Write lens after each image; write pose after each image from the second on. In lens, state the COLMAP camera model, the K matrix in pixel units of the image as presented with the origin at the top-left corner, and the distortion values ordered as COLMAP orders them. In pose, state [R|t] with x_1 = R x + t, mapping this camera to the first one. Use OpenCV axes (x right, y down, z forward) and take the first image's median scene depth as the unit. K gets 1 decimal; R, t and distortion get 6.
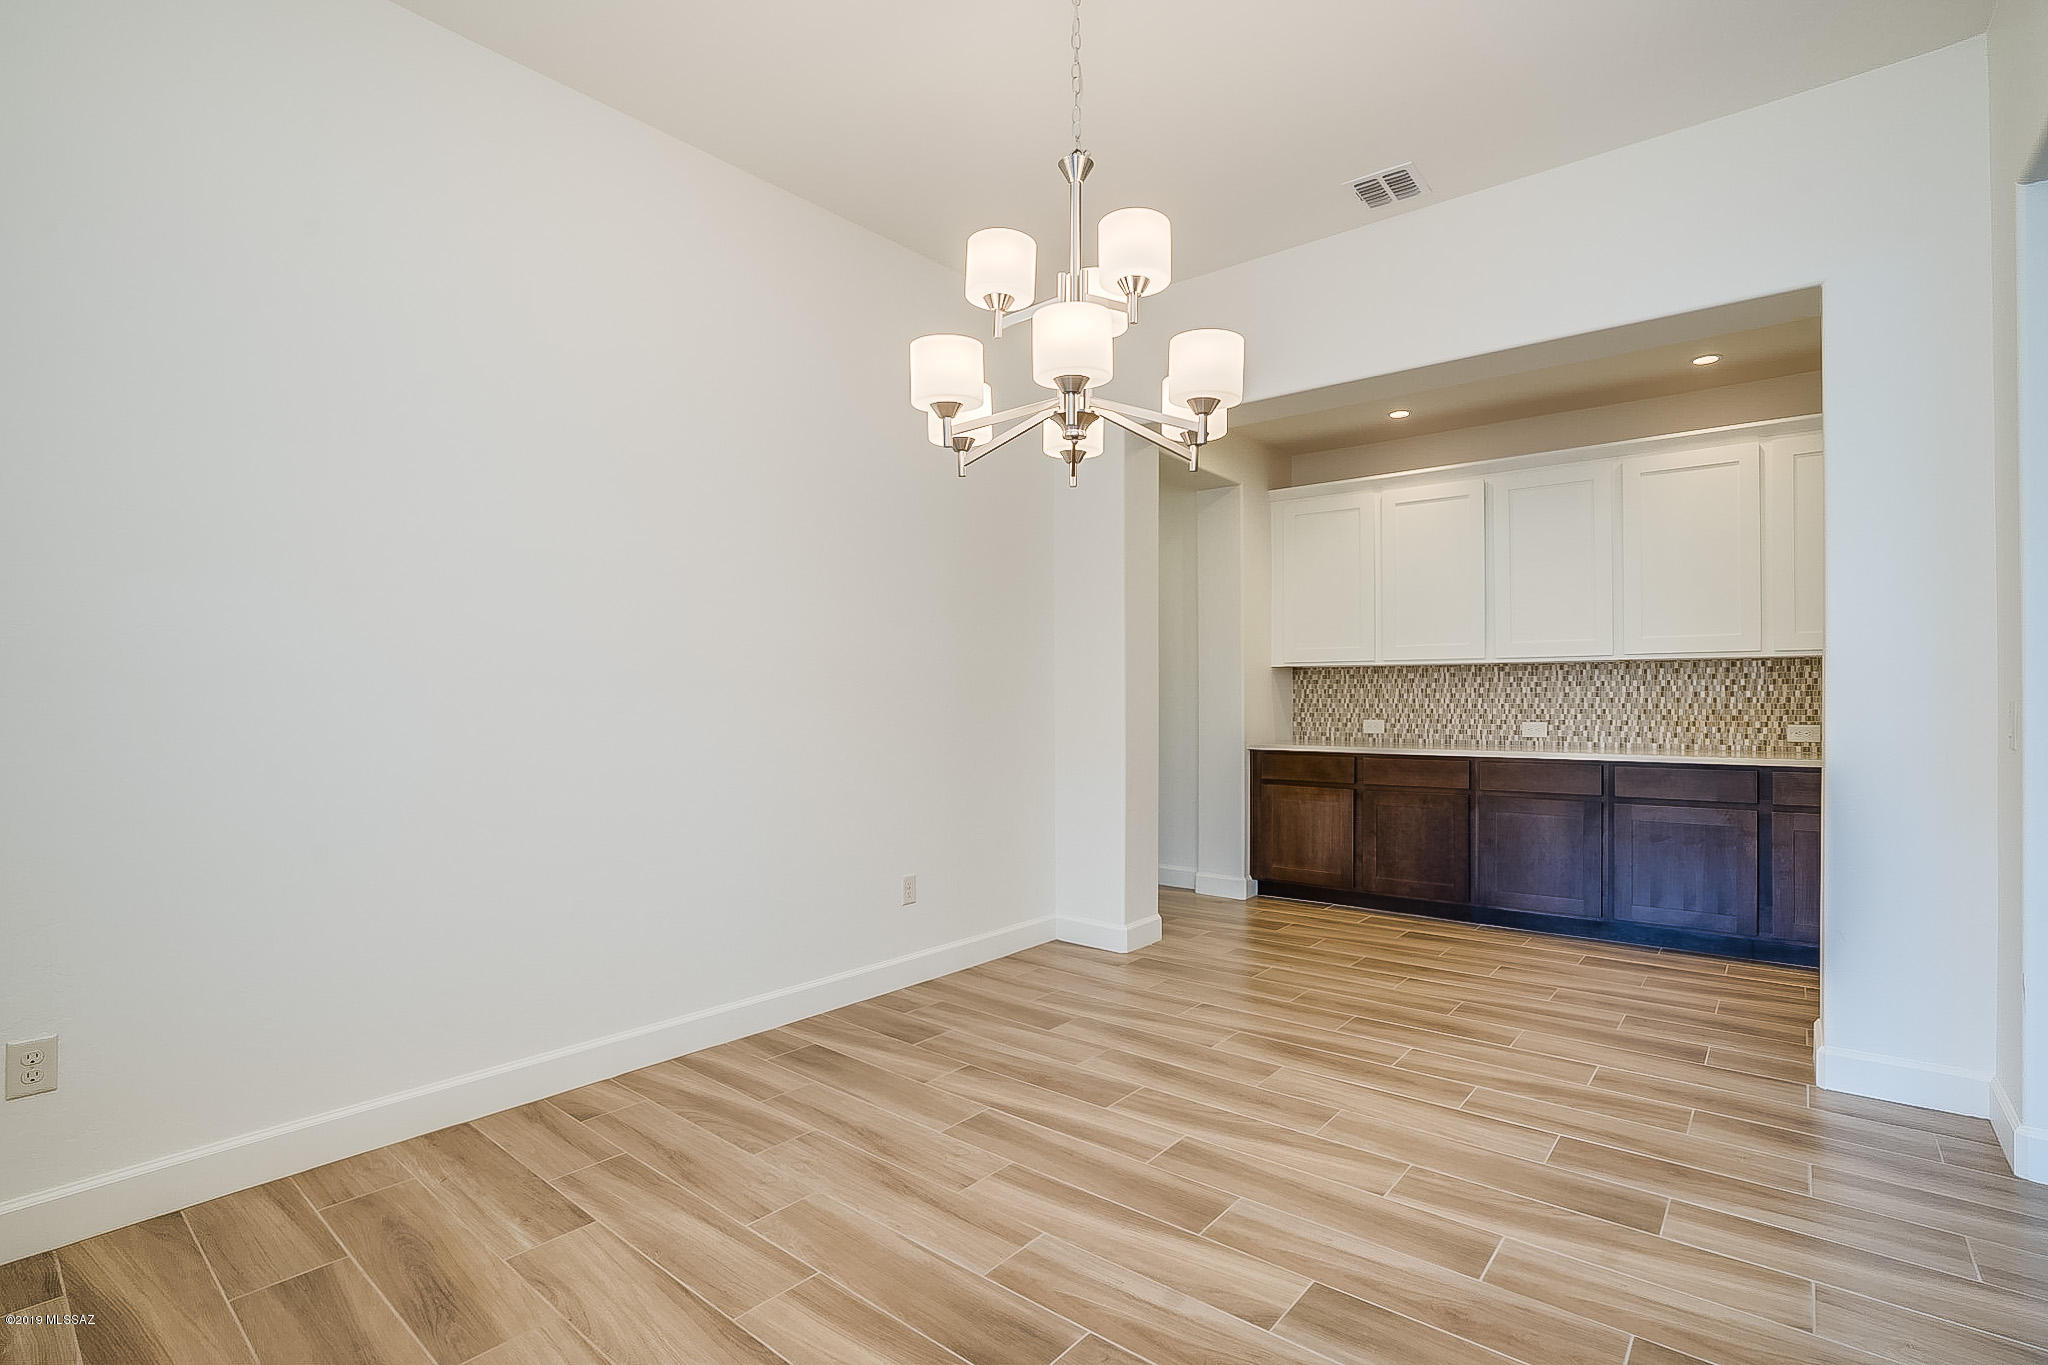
lens RADIAL K [[943.8, 0, 1032.2], [0, 943.8, 695.8], [0, 0, 1]] dist [-0.052731, 0.000195]
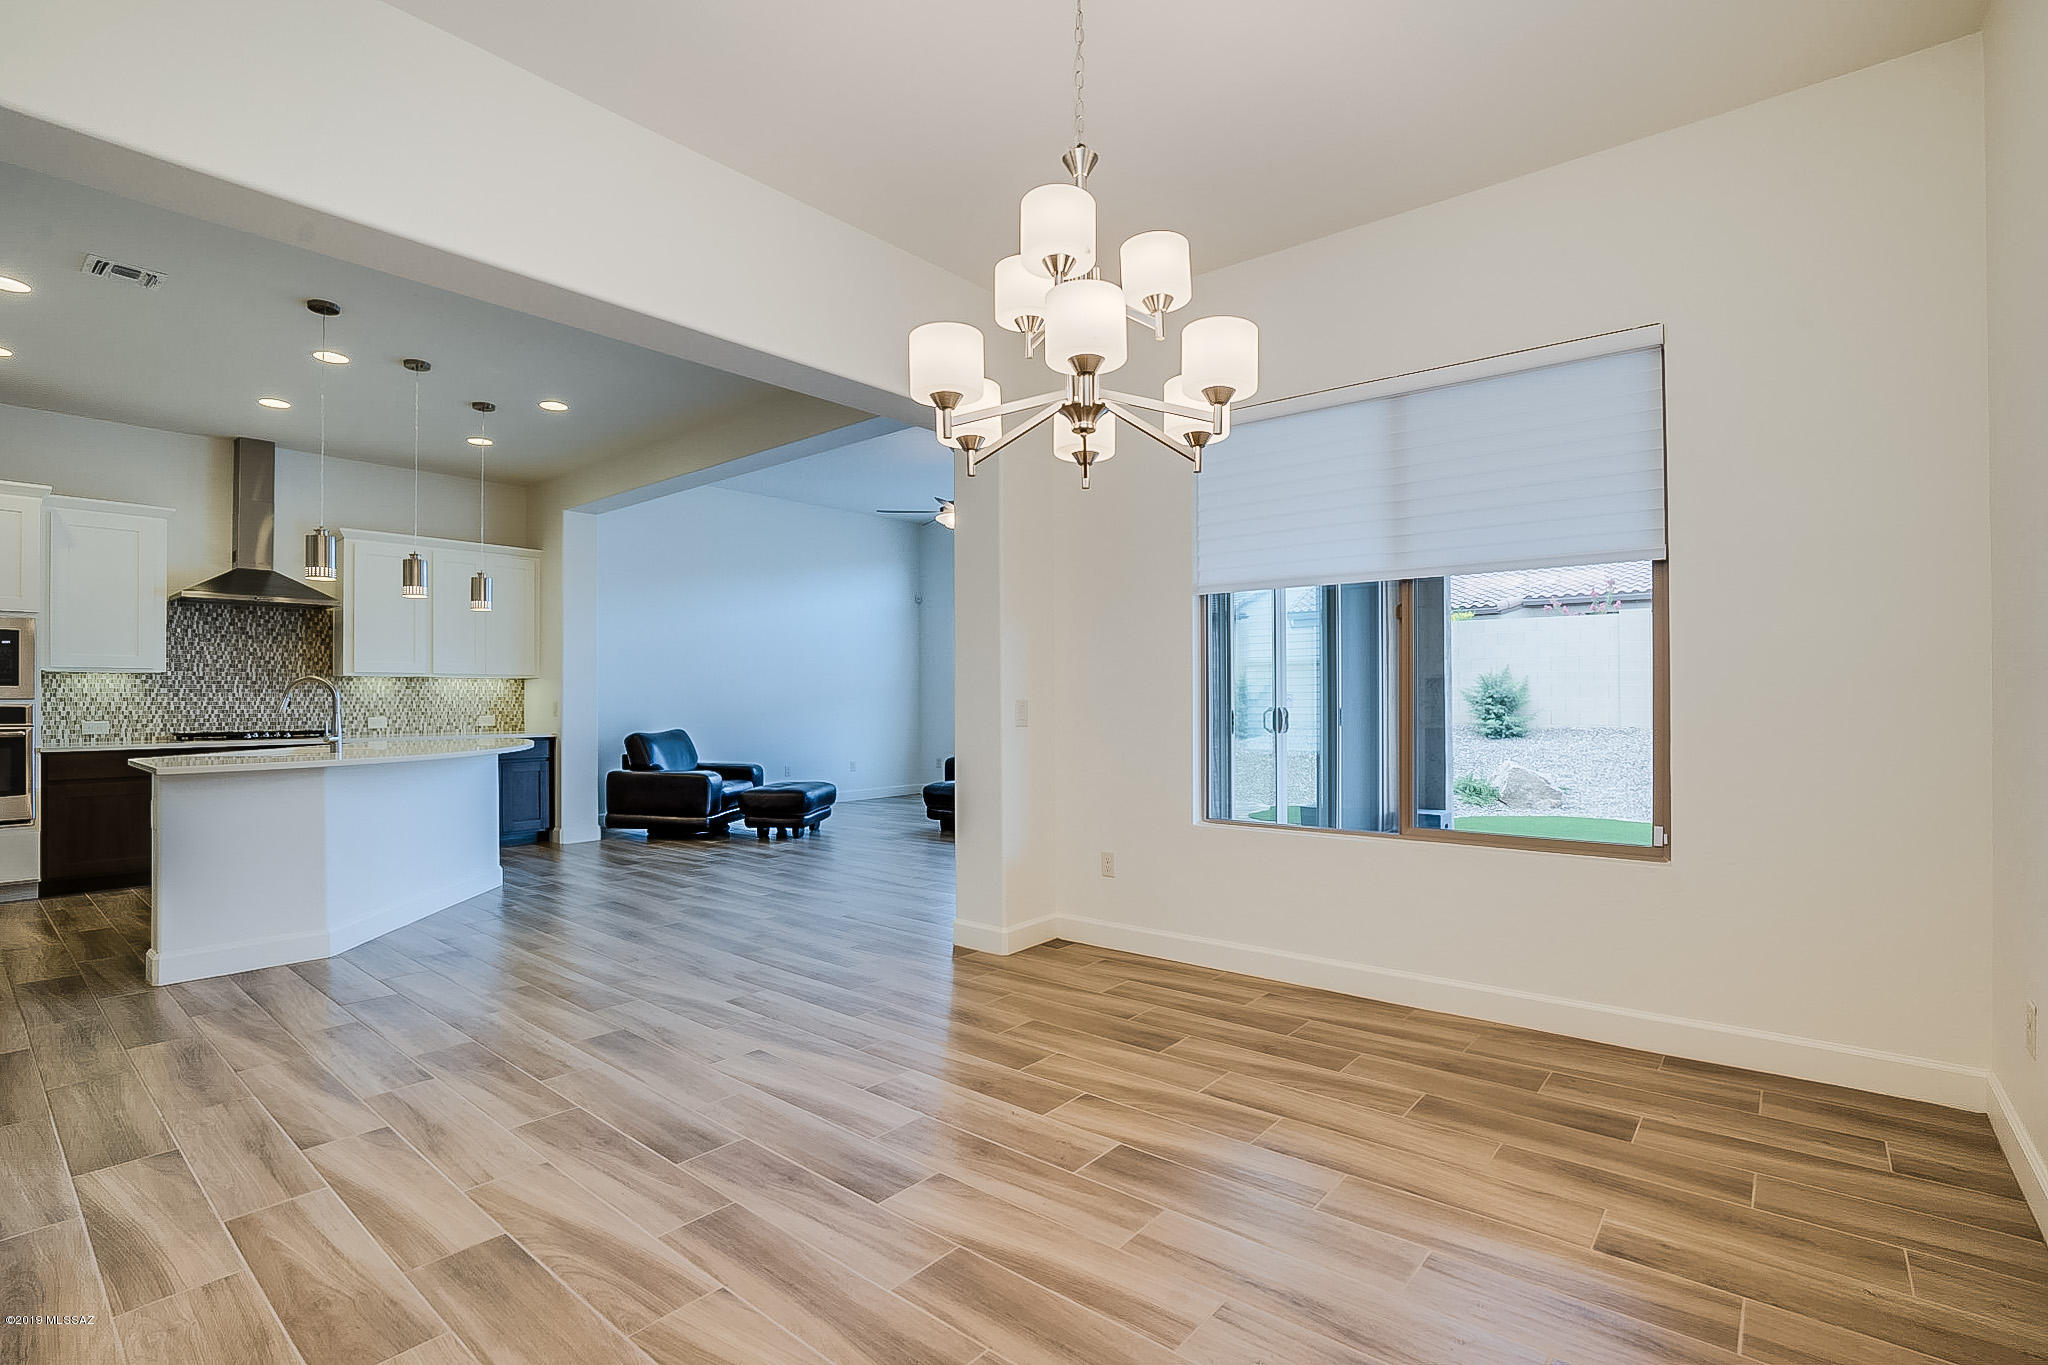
lens RADIAL K [[945.7, 0, 1051.1], [0, 945.7, 690.5], [0, 0, 1]] dist [-0.017996, 0.000337]
pose [[-0.999909, 0.003763, -0.012988, 0.046996], [0.003916, 0.999923, -0.011798, 0.003867], [0.012943, -0.011847, -0.999846, 1.000709]]
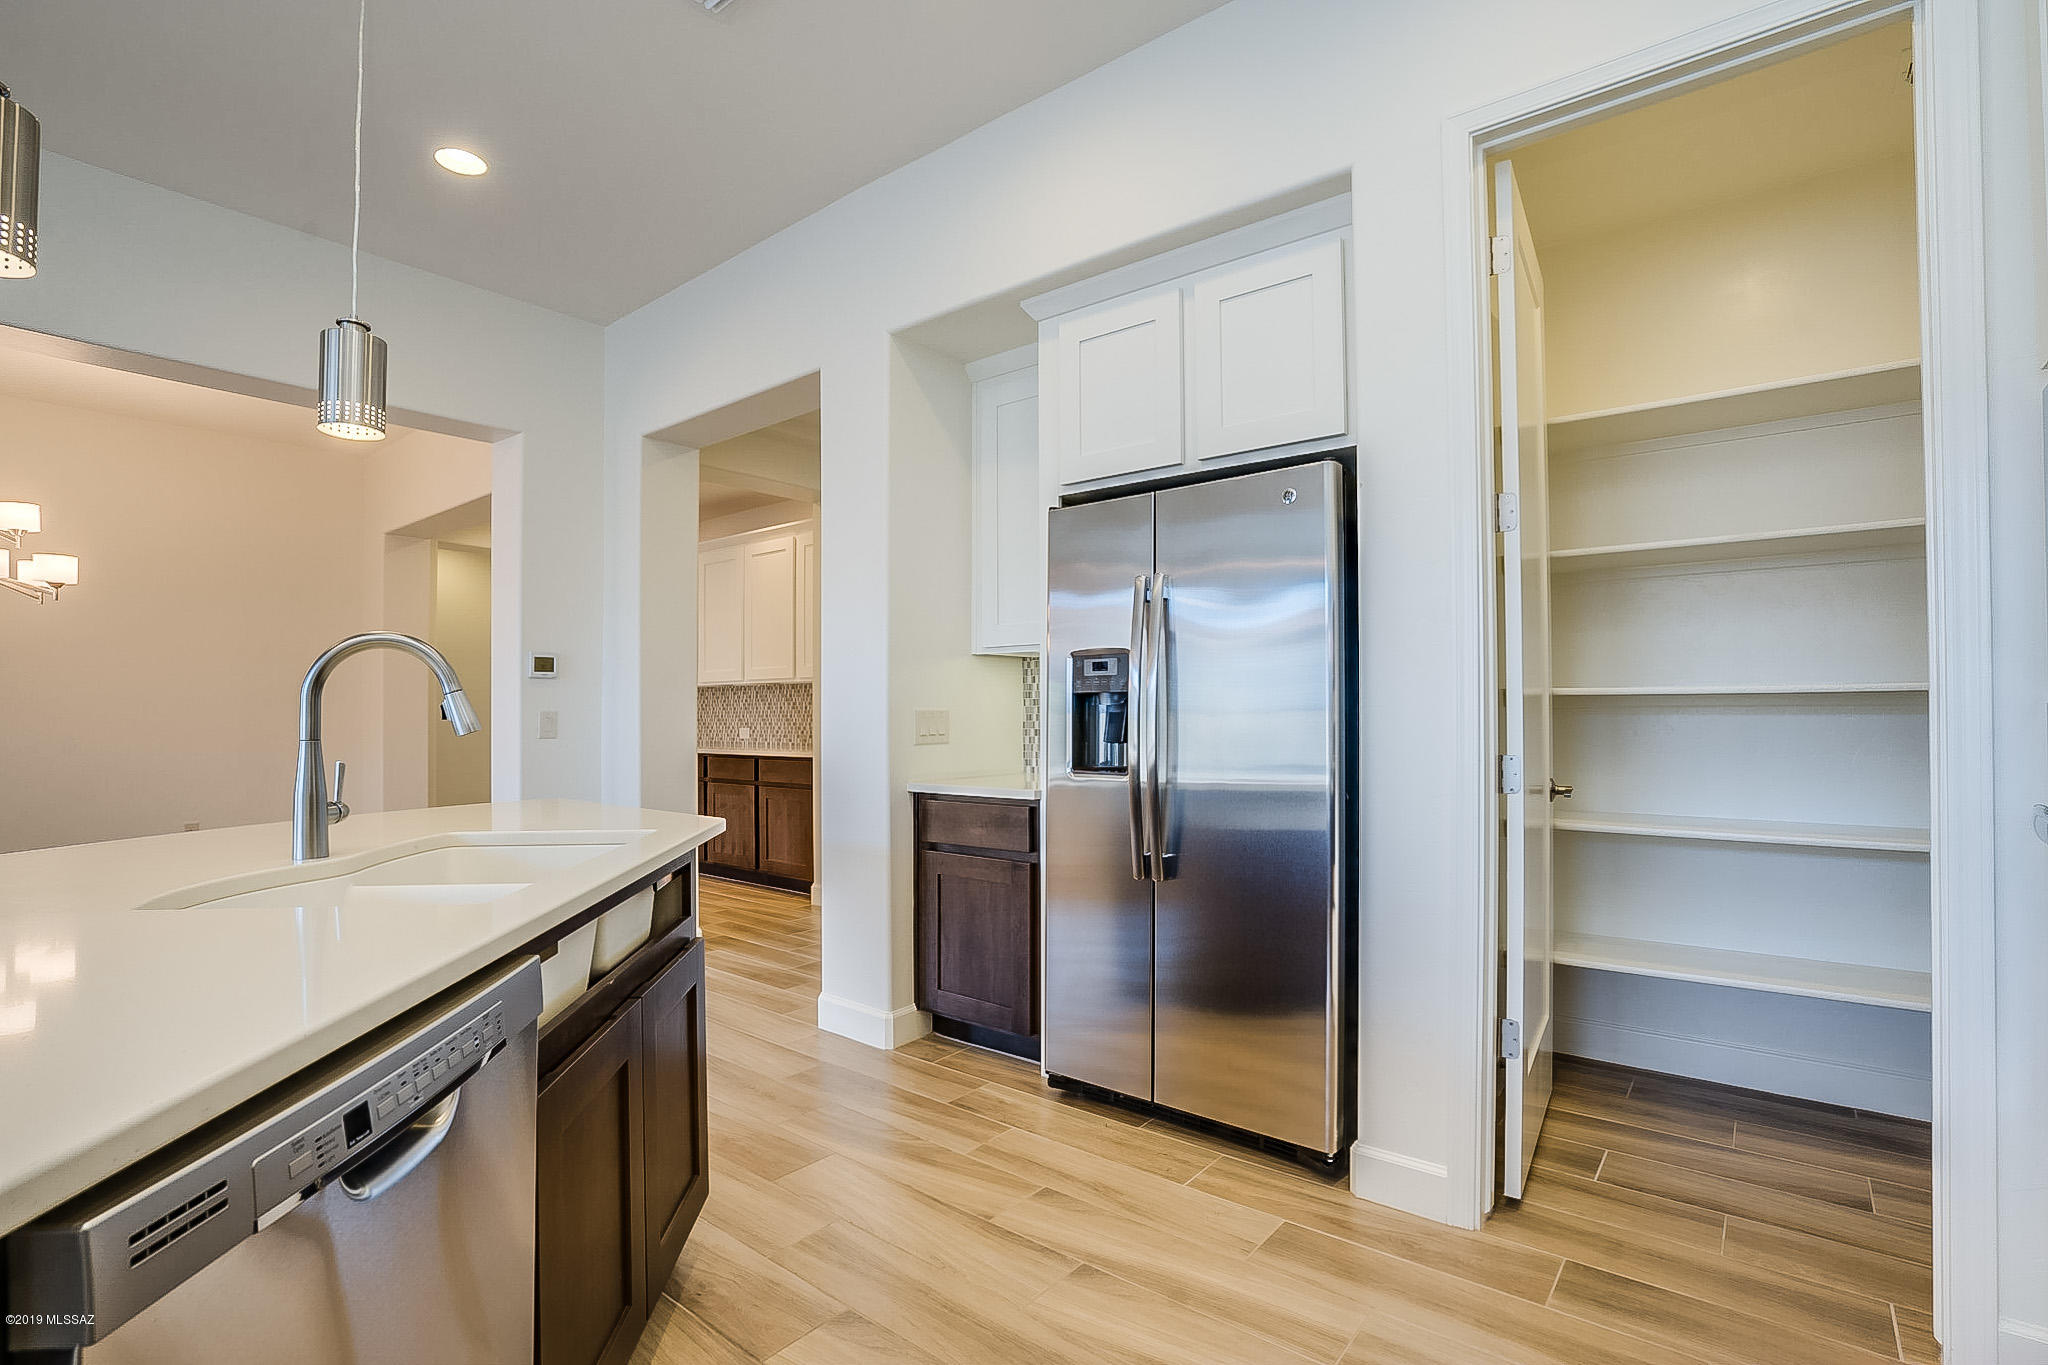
lens RADIAL K [[945.7, 0, 1051.1], [0, 945.7, 690.5], [0, 0, 1]] dist [-0.017996, 0.000337]
pose [[0.999739, -0.004379, 0.022440, 1.211226], [0.004746, 0.999855, -0.016337, -0.002445], [-0.022365, 0.016439, 0.999615, -0.545078]]
